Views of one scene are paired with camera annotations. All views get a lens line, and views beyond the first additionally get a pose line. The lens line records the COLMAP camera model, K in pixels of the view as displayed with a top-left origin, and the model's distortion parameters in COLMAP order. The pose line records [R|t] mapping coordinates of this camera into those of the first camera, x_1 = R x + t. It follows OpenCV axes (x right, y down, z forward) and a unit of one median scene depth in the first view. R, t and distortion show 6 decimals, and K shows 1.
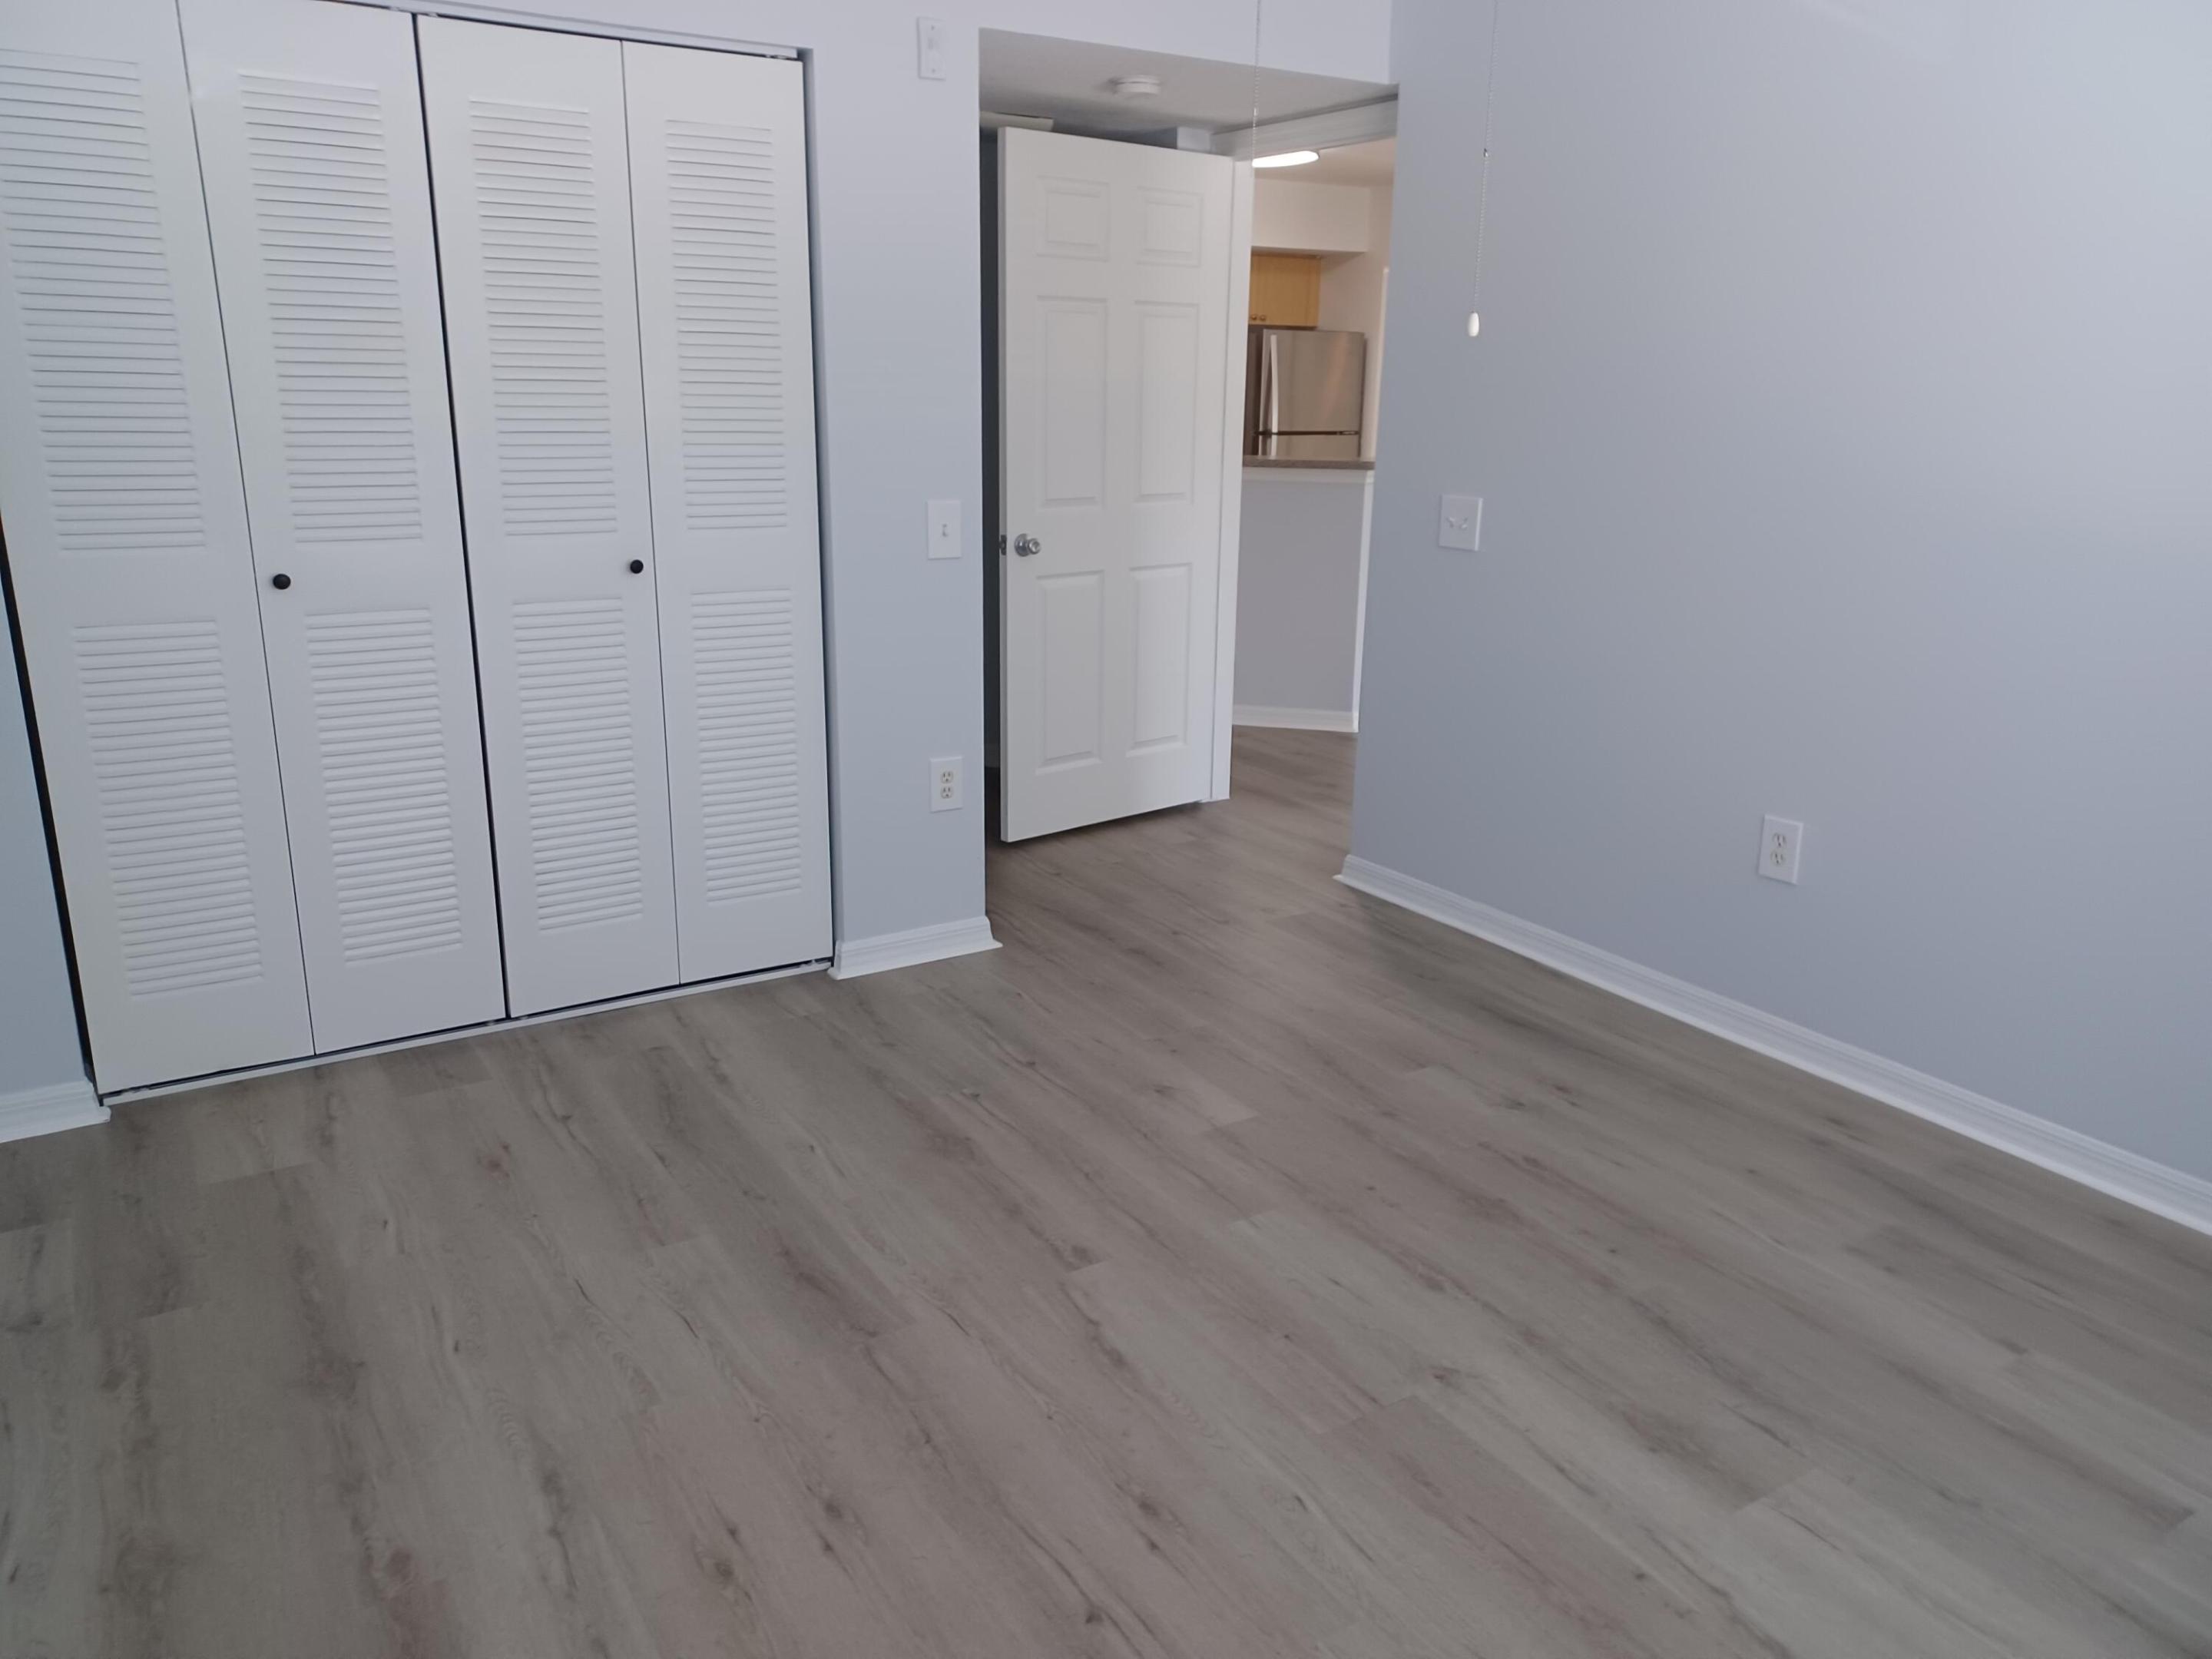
lens RADIAL K [[1599.6, 0, 1109.2], [0, 1599.6, 809.1], [0, 0, 1]] dist [0.085186, -0.078994]
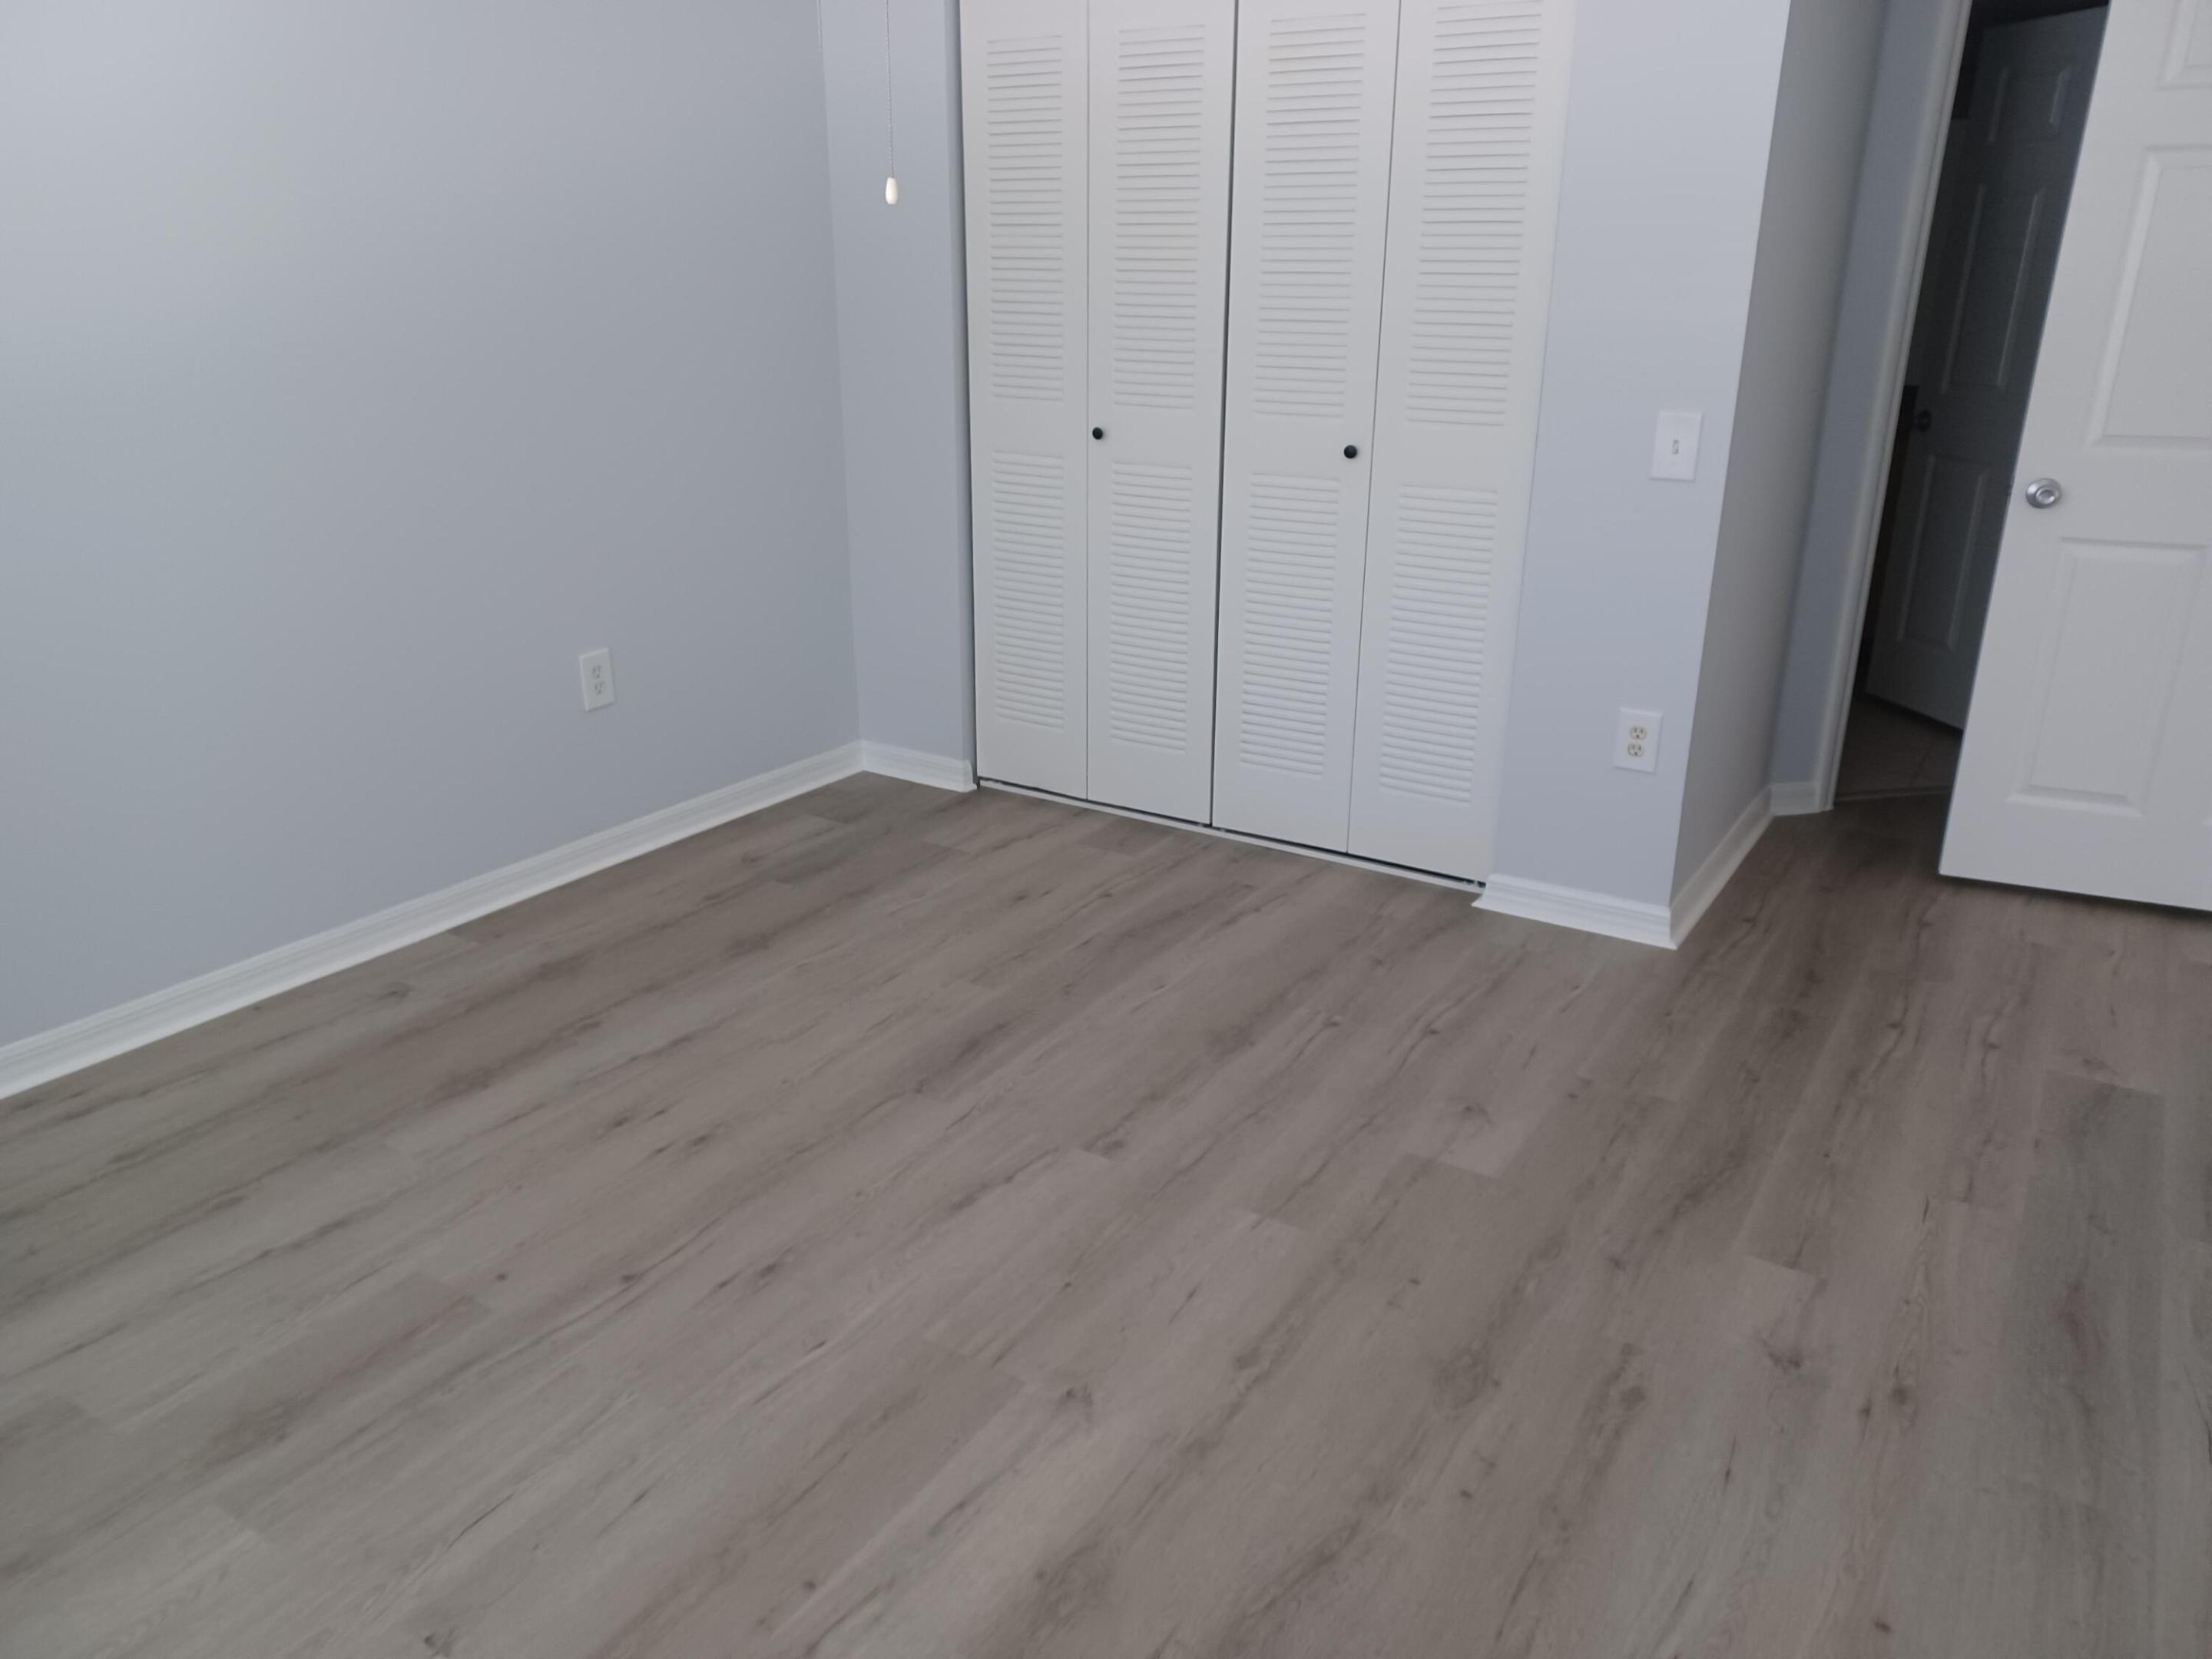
lens RADIAL K [[1591.6, 0, 1106.0], [0, 1591.6, 829.5], [0, 0, 1]] dist [0.104758, -0.157496]
pose [[0.426714, 0.291776, -0.856027, 0.648377], [-0.236104, 0.949643, 0.205992, -0.098716], [0.873024, 0.114212, 0.474115, 0.410156]]
